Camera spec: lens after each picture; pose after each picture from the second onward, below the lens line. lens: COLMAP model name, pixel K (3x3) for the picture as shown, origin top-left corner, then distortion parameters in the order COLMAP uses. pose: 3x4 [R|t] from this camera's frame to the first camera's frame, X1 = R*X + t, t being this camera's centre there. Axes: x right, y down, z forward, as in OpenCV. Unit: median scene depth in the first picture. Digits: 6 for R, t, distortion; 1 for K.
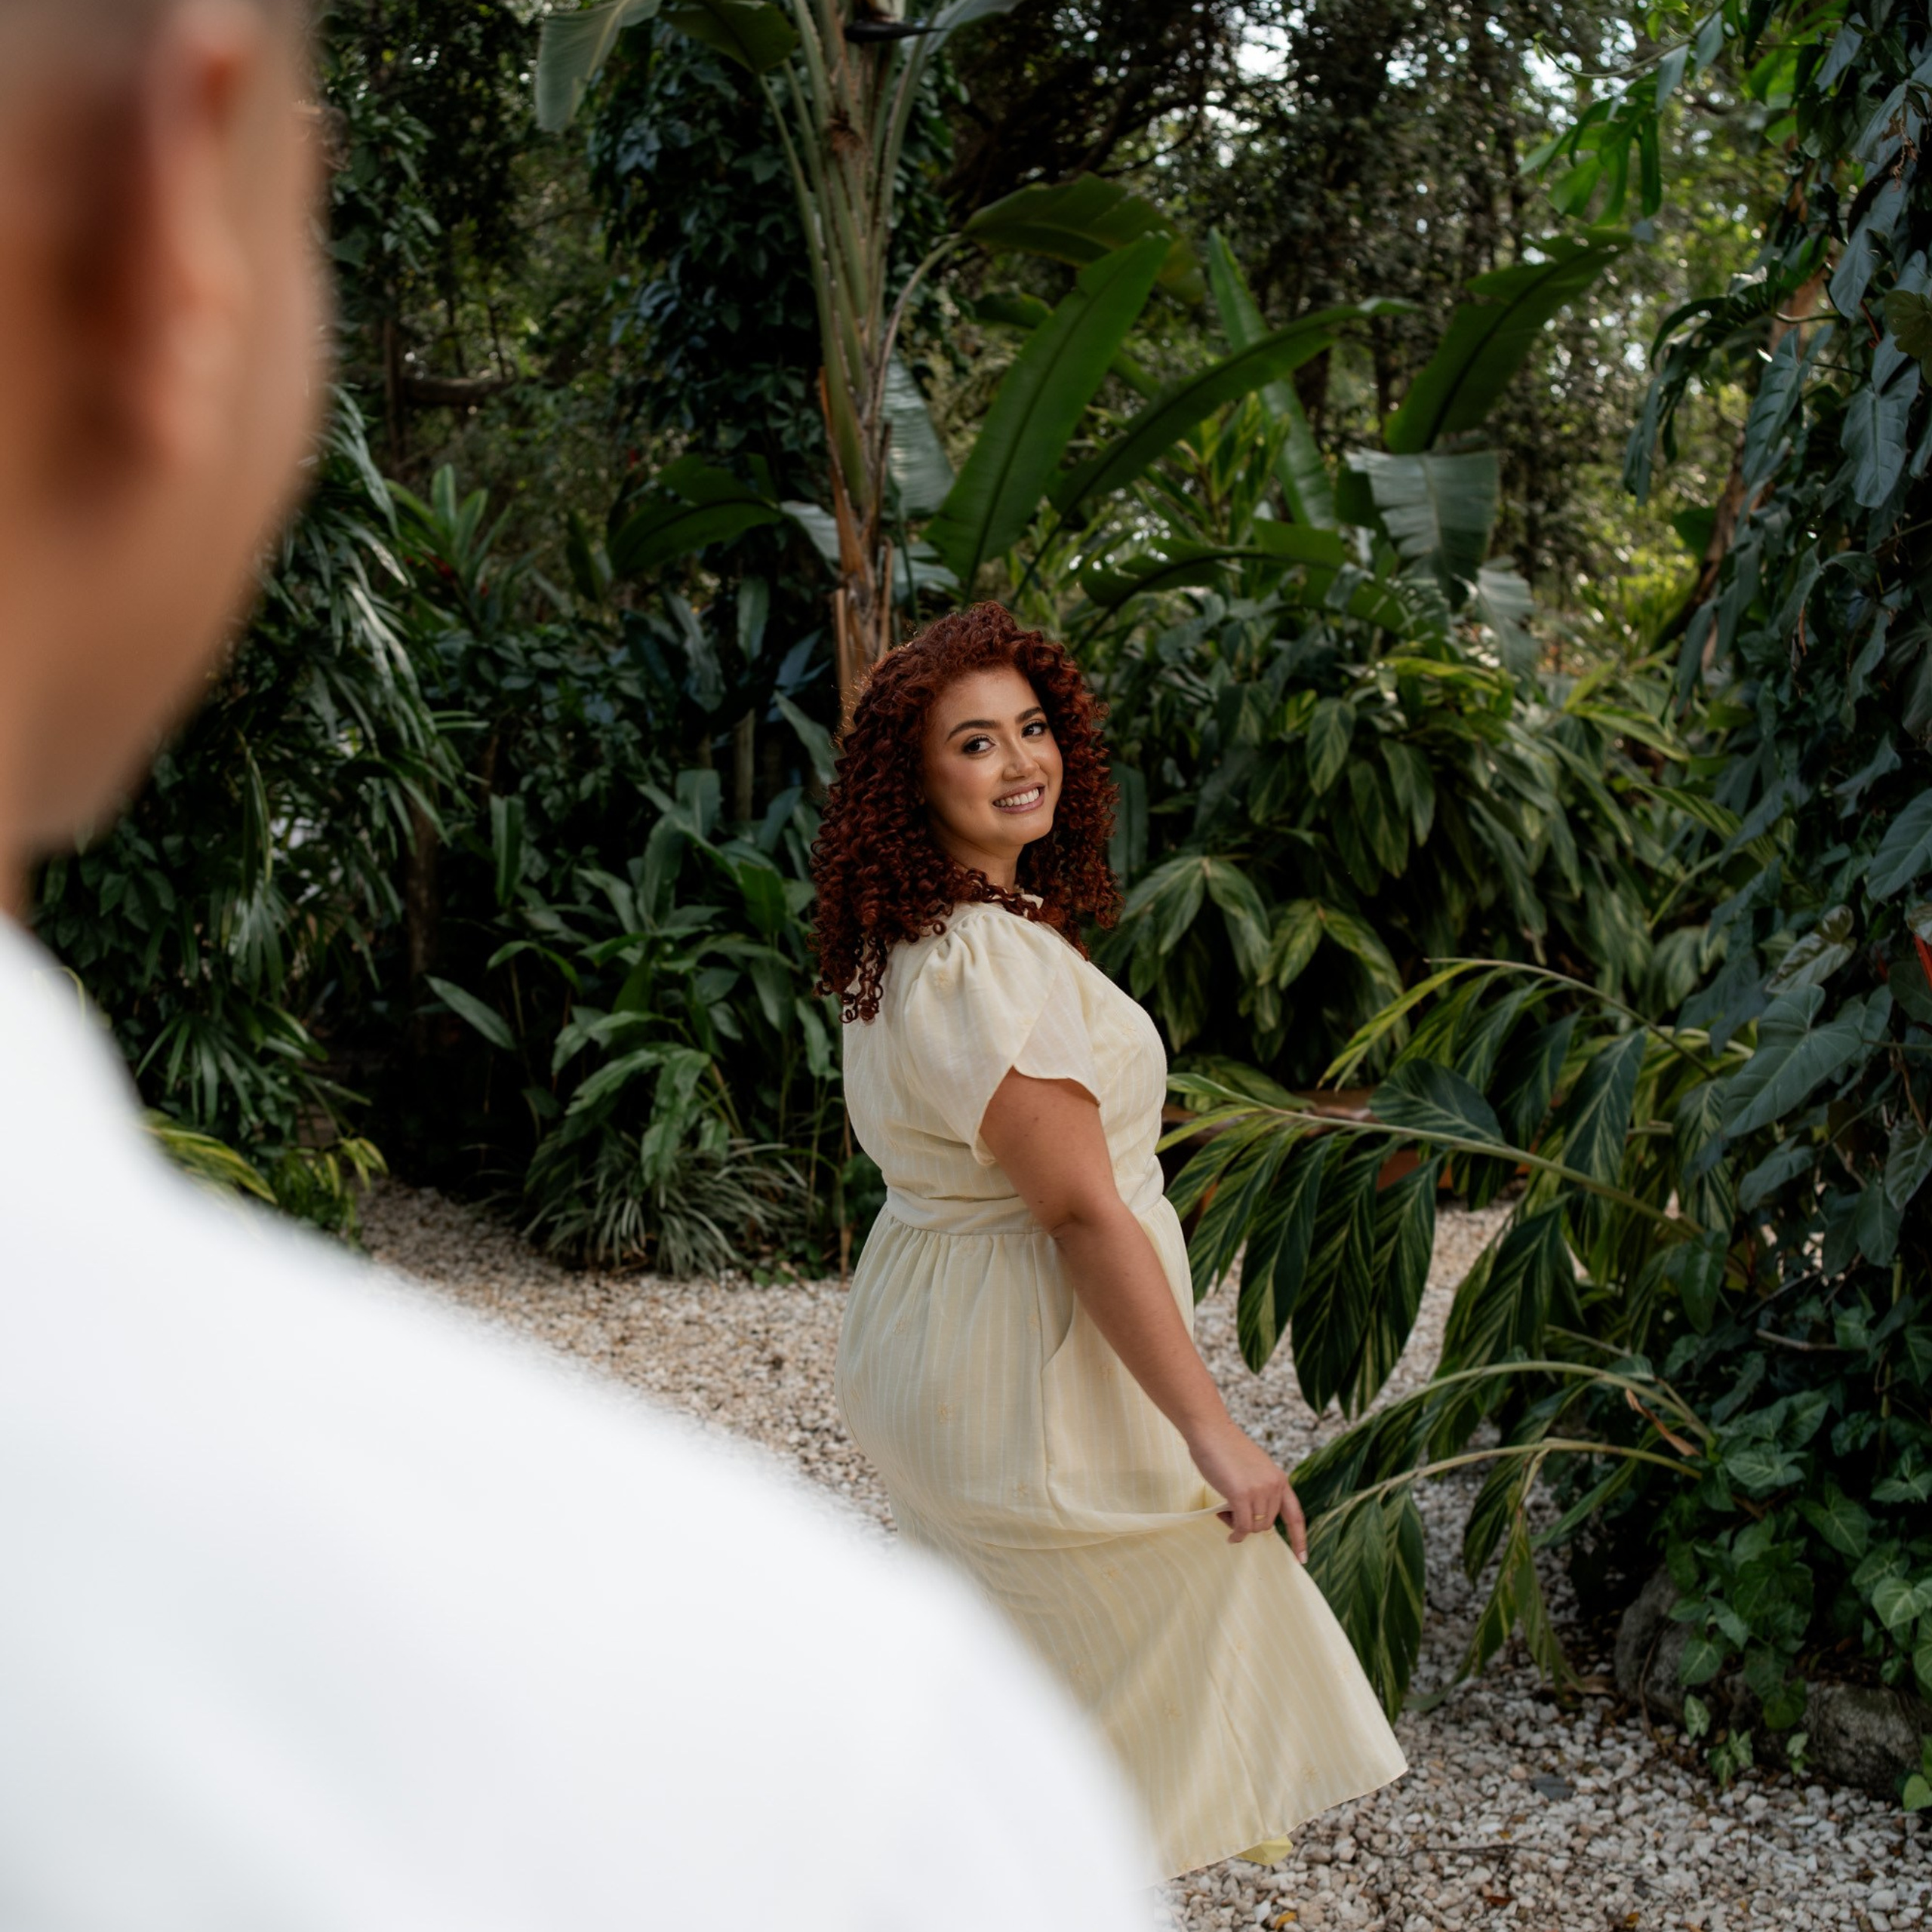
lens RADIAL K [[3017.1, 0, 963.4], [0, 3017.1, 983.9], [0, 0, 1]] dist [-0.072656, 0.098593]
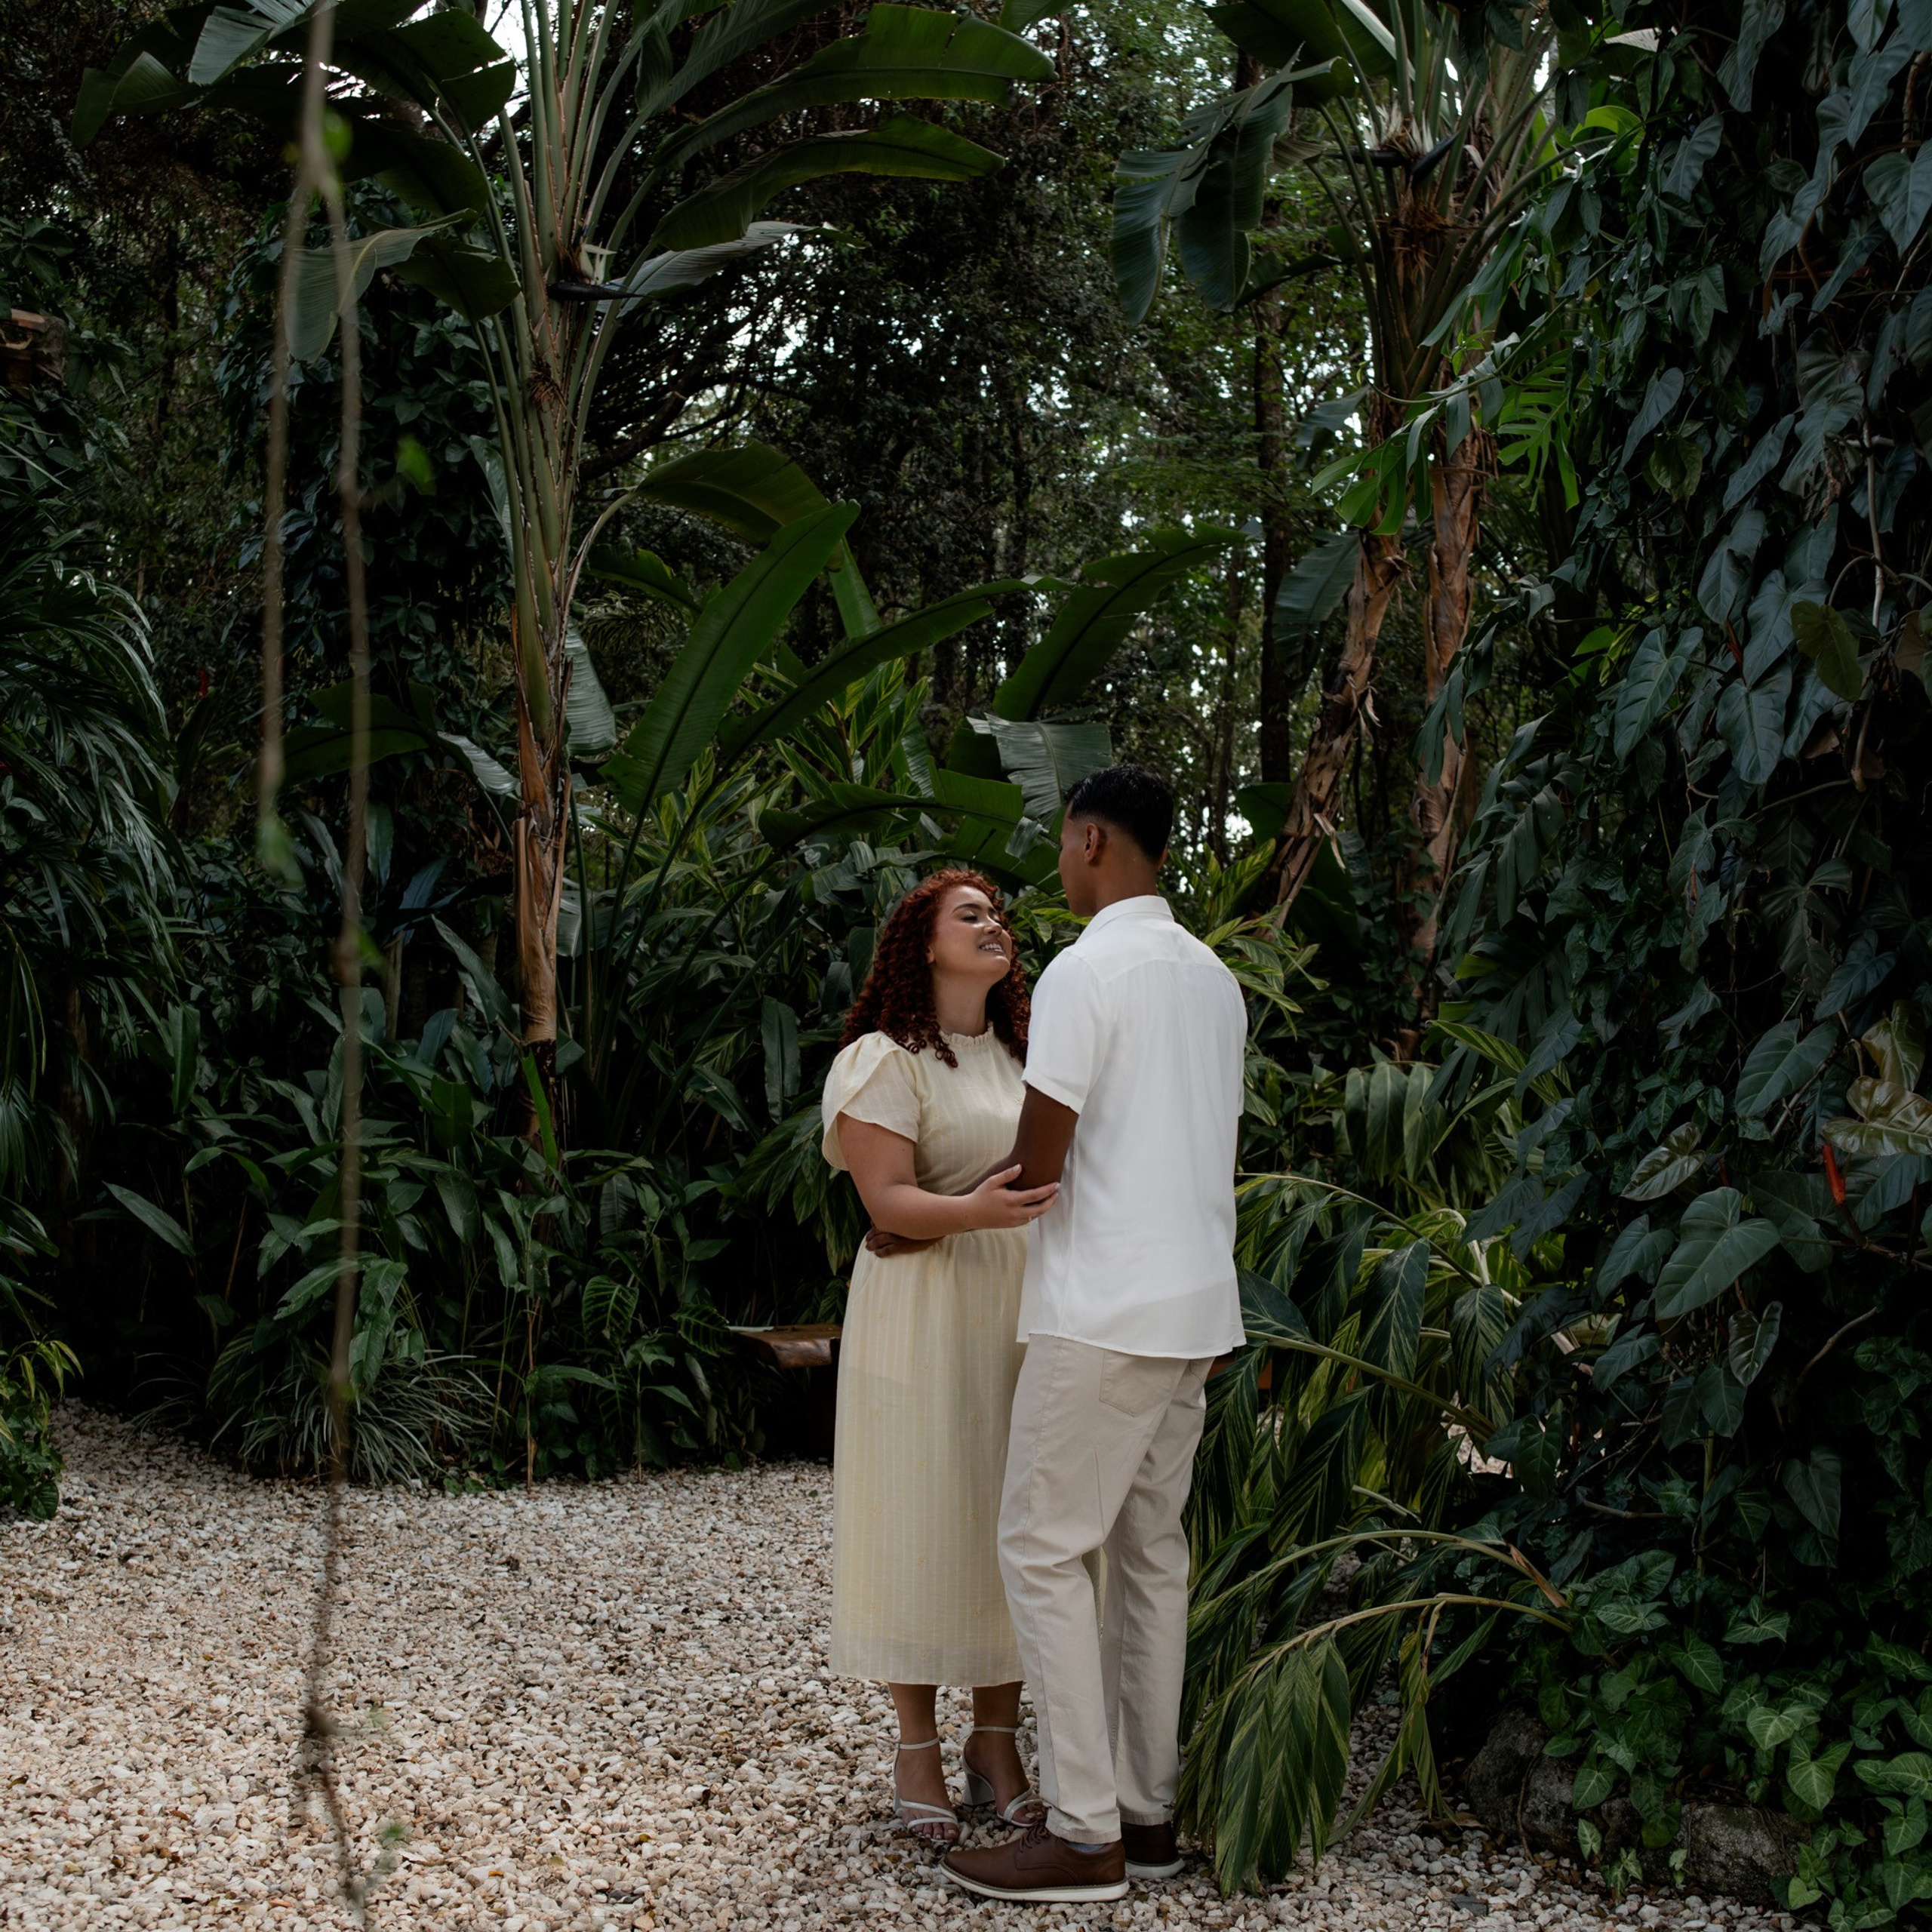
lens RADIAL K [[3031.5, 0, 954.7], [0, 3031.5, 962.8], [0, 0, 1]] dist [-0.070132, 0.065797]
pose [[0.972760, 0.043181, 0.227755, -0.238130], [-0.021265, 0.994977, -0.097815, 0.030748], [-0.230835, 0.090308, 0.968793, -0.063290]]
